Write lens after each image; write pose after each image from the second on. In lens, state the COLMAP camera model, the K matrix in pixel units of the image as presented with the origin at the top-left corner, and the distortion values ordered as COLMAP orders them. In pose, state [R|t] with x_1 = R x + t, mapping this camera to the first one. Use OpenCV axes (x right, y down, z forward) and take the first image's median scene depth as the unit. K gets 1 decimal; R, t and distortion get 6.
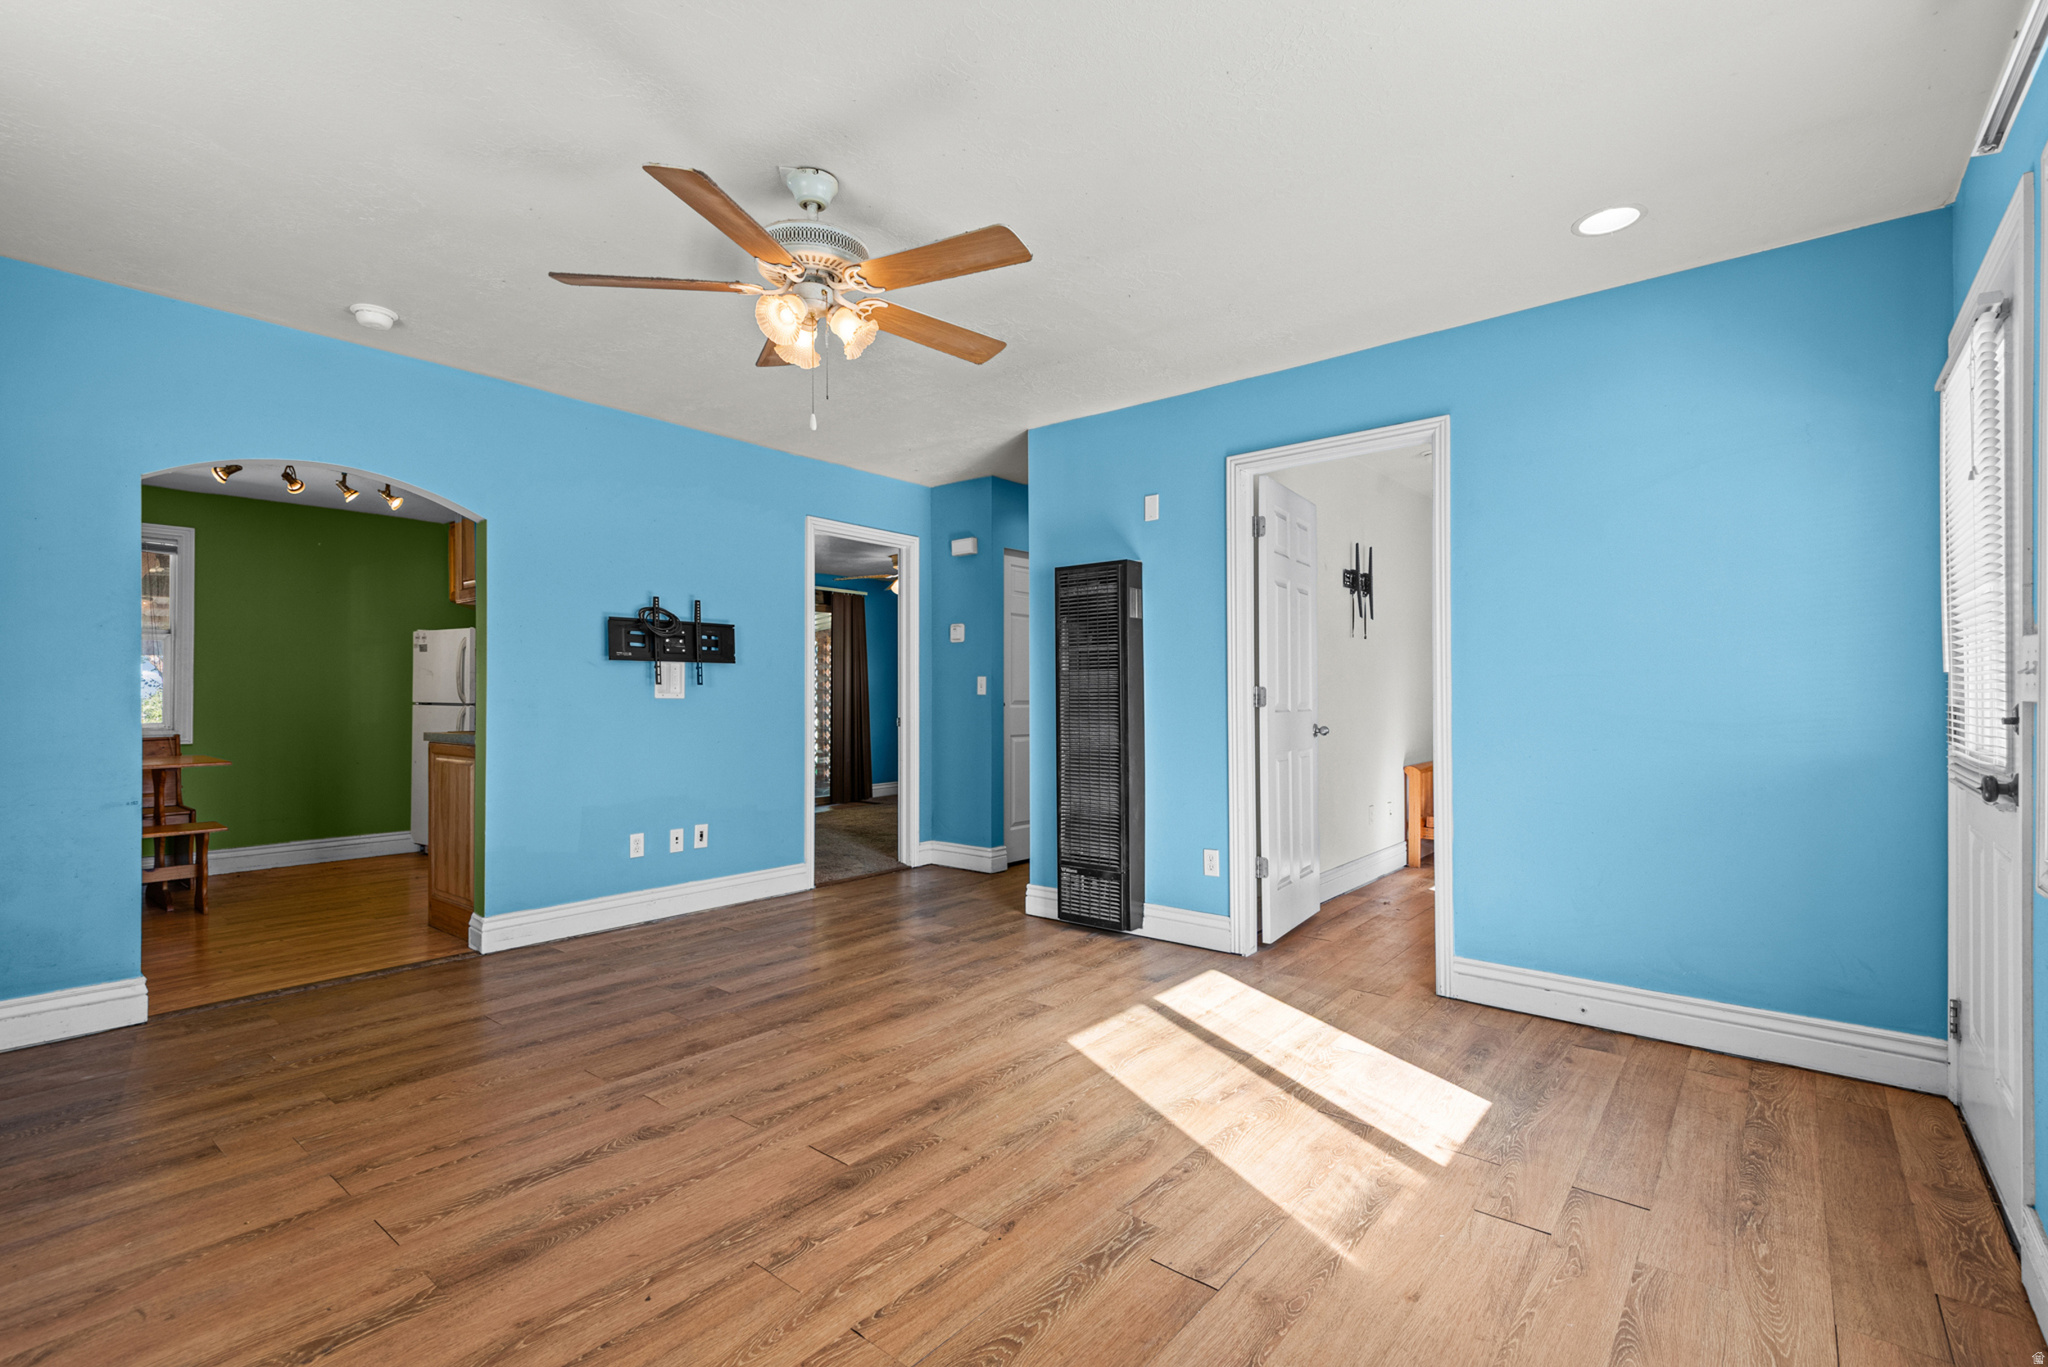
lens RADIAL K [[931.8, 0, 1041.1], [0, 931.8, 689.6], [0, 0, 1]] dist [0.026729, -0.009524]
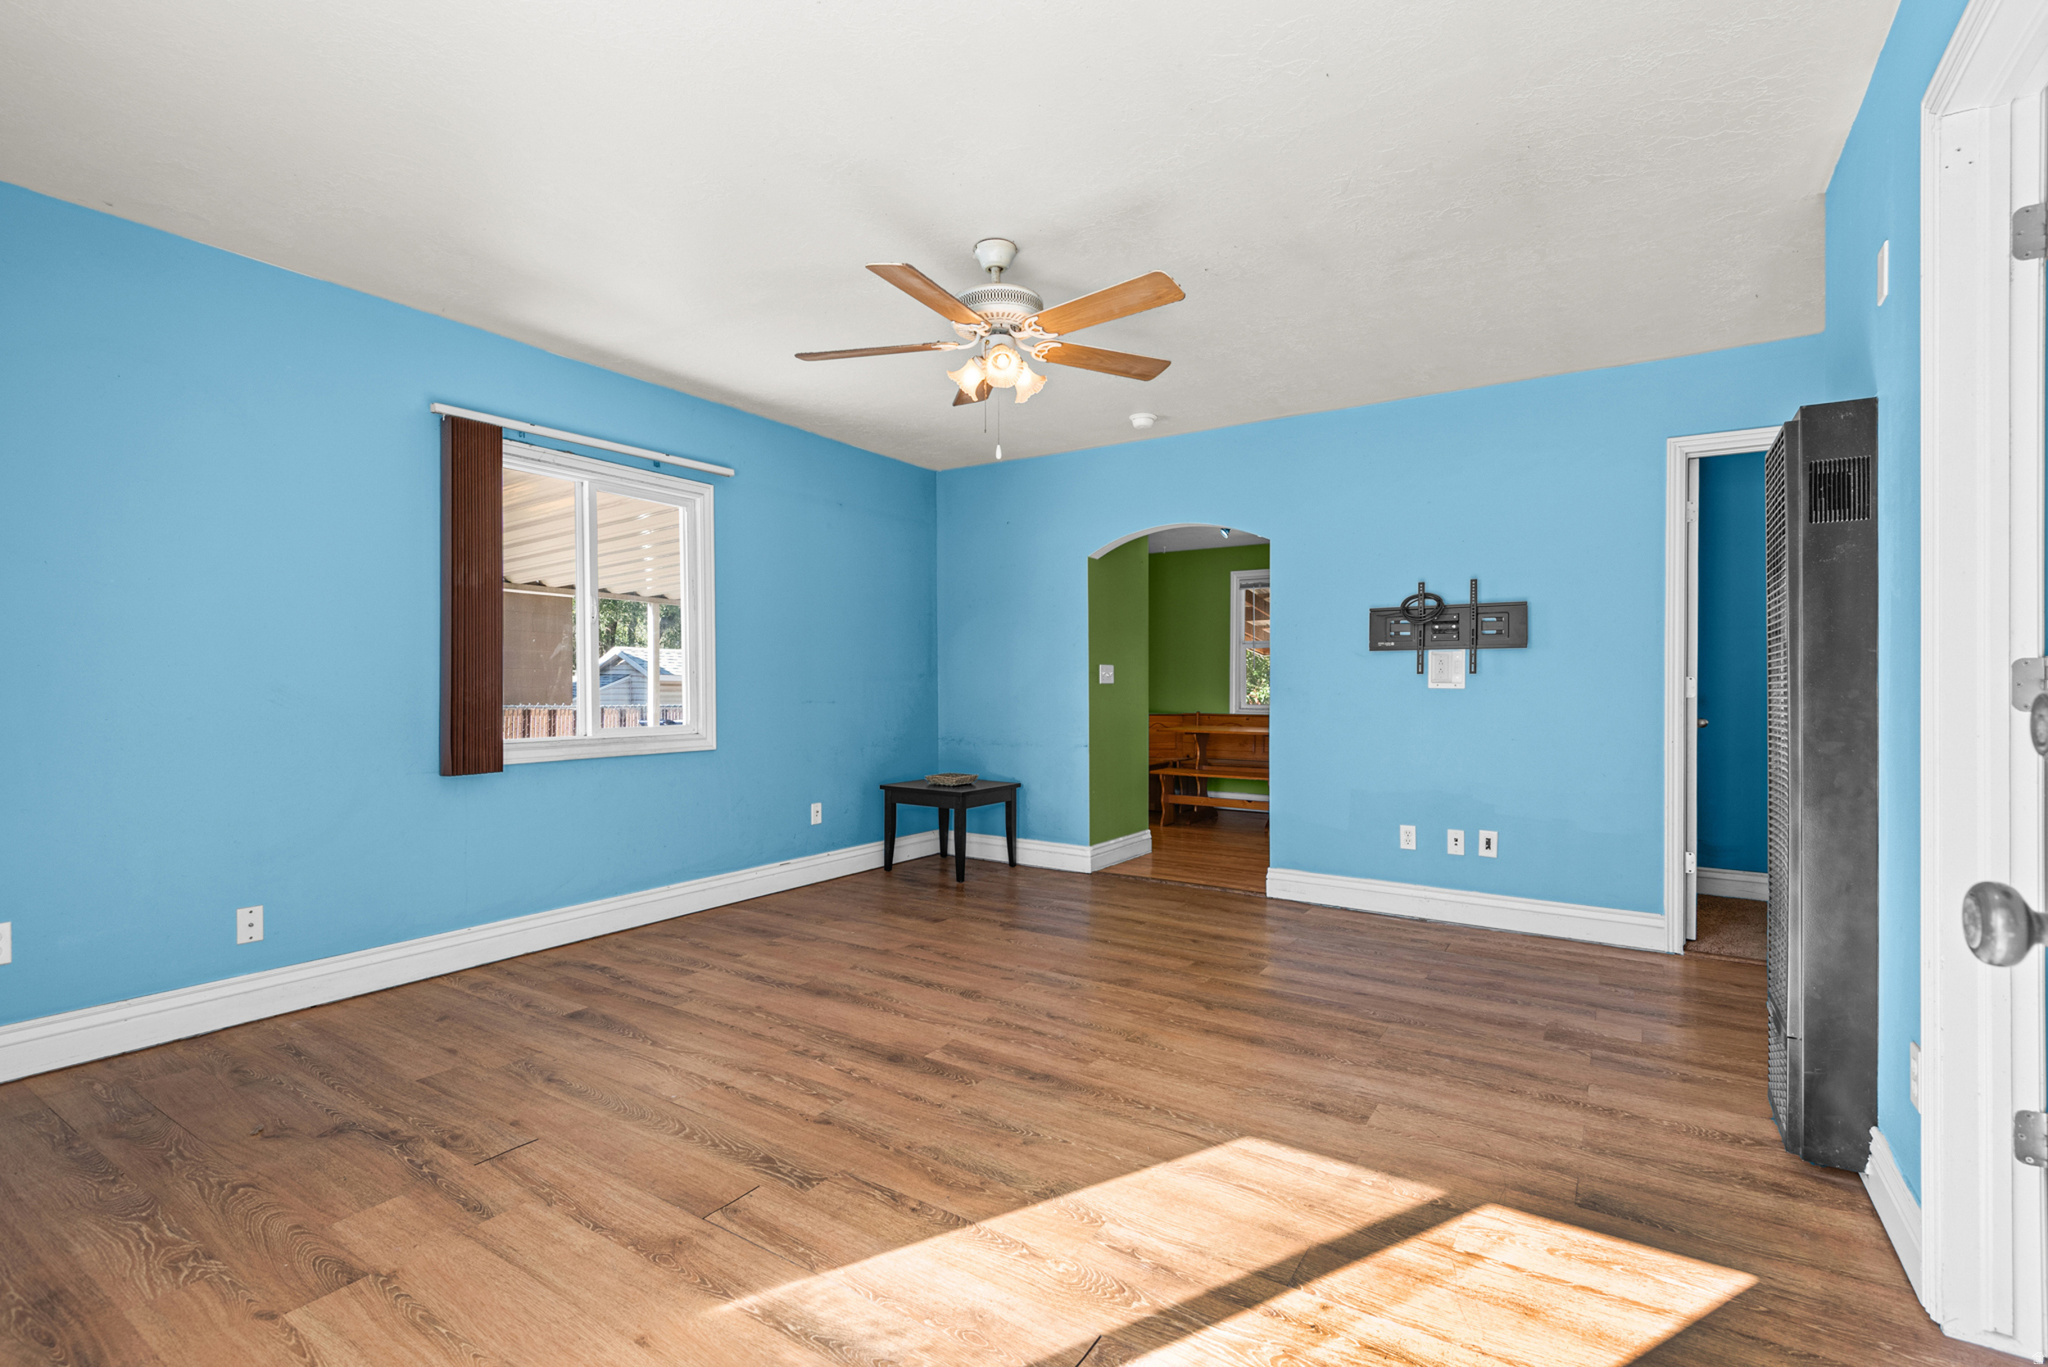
lens RADIAL K [[931.8, 0, 1005.6], [0, 931.8, 694.4], [0, 0, 1]] dist [0.026729, -0.009524]
pose [[0.085615, 0.008990, -0.996288, 0.815342], [0.000807, 0.999958, 0.009093, 0.010624], [0.996328, -0.001582, 0.085604, 0.785154]]
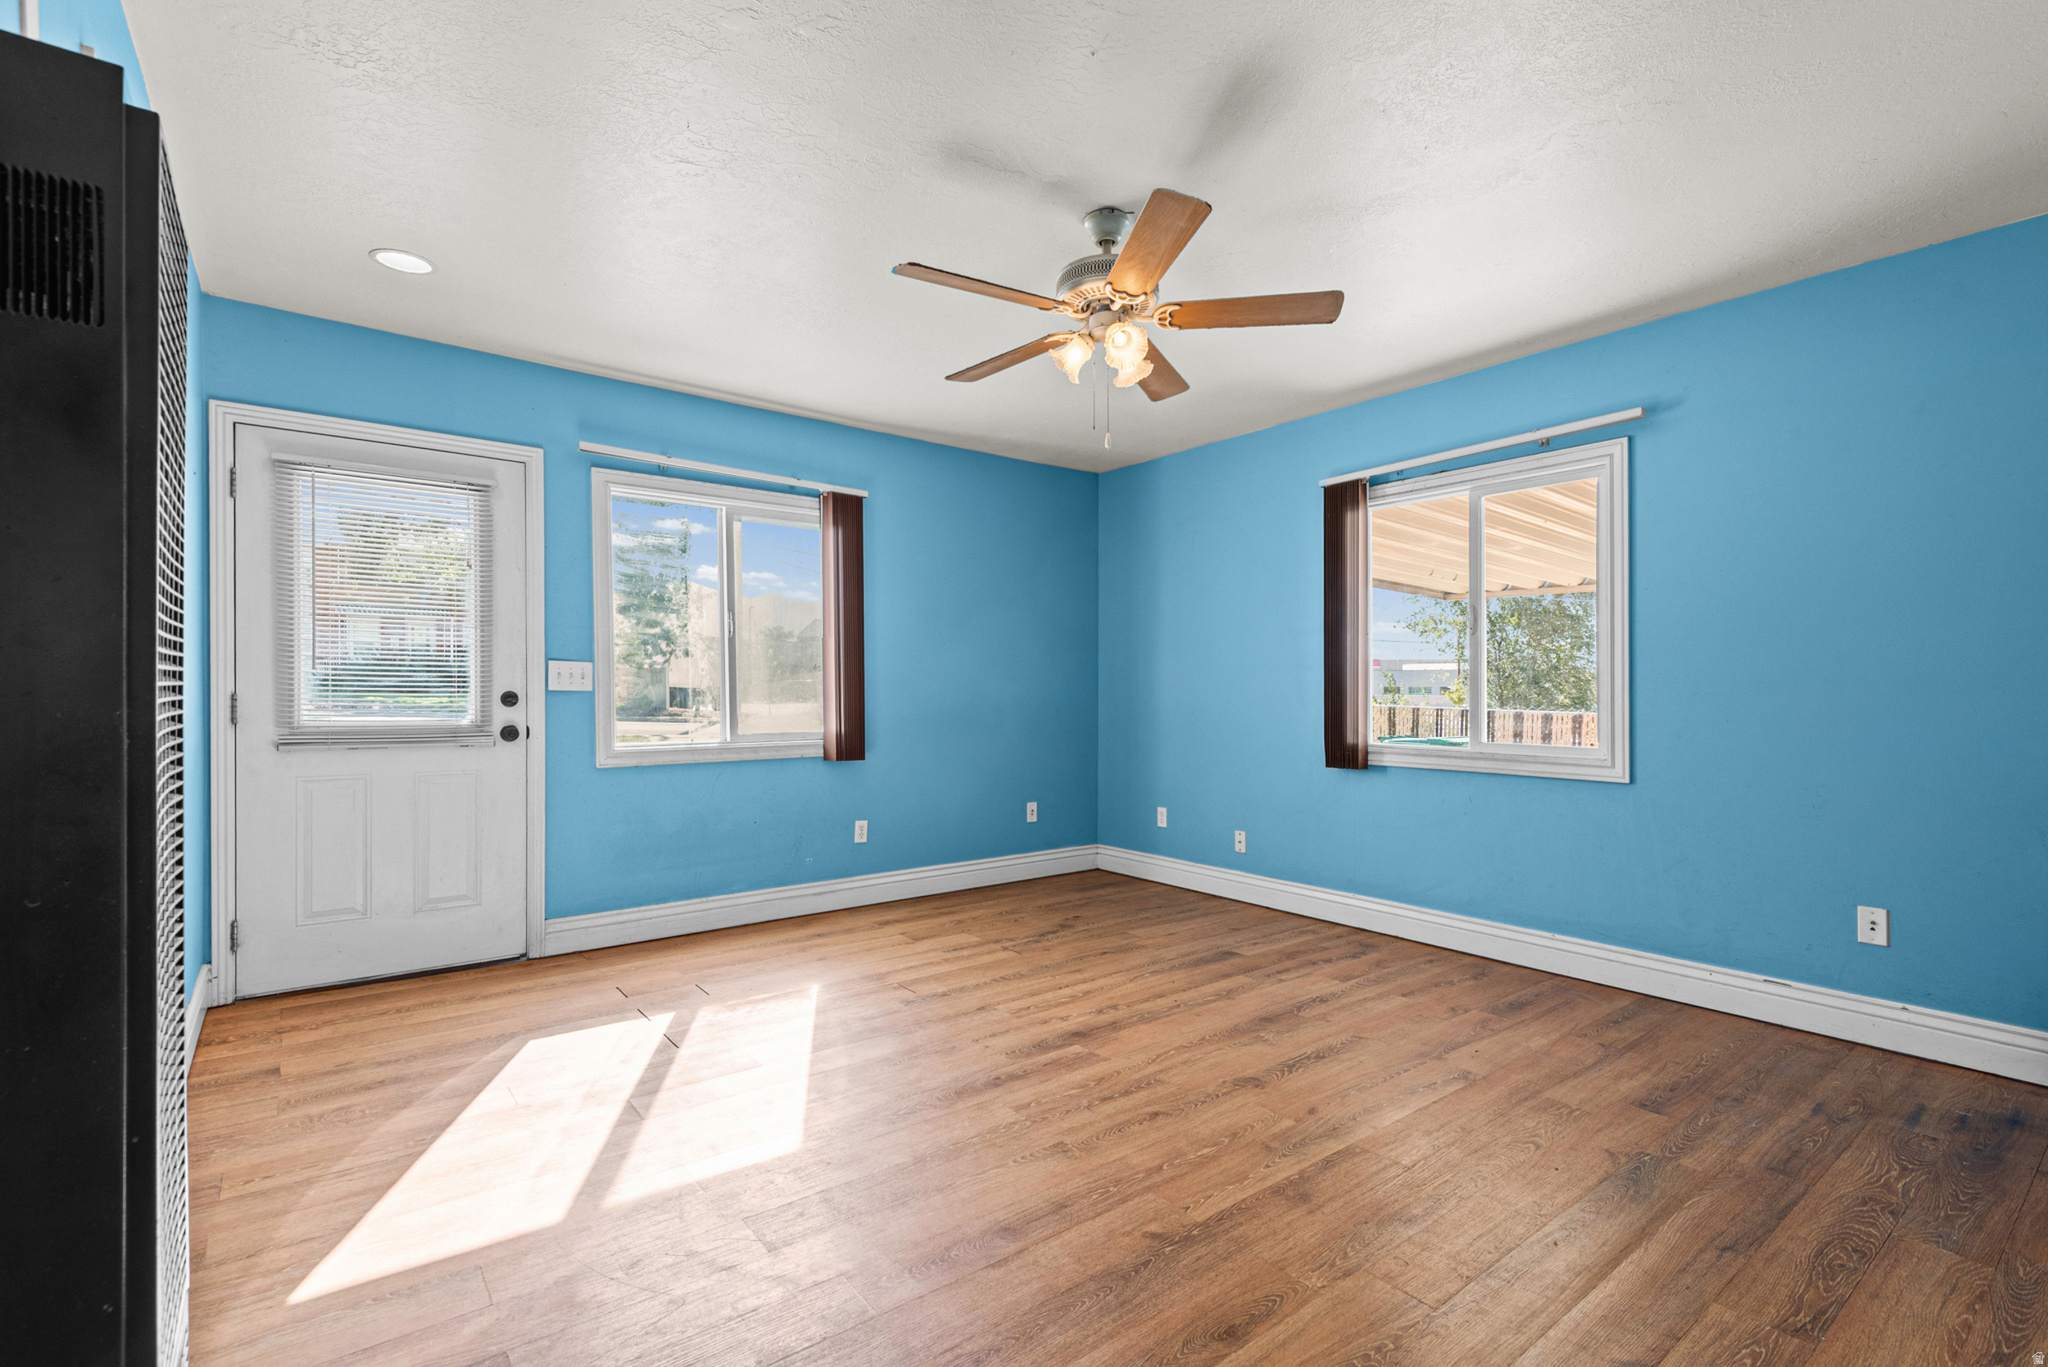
lens RADIAL K [[931.8, 0, 1032.2], [0, 931.8, 689.3], [0, 0, 1]] dist [0.026729, -0.009524]
pose [[-0.972070, -0.005131, 0.234636, -0.353404], [-0.006591, 0.999963, -0.005442, 0.009923], [-0.234599, -0.006837, -0.972068, 1.803613]]
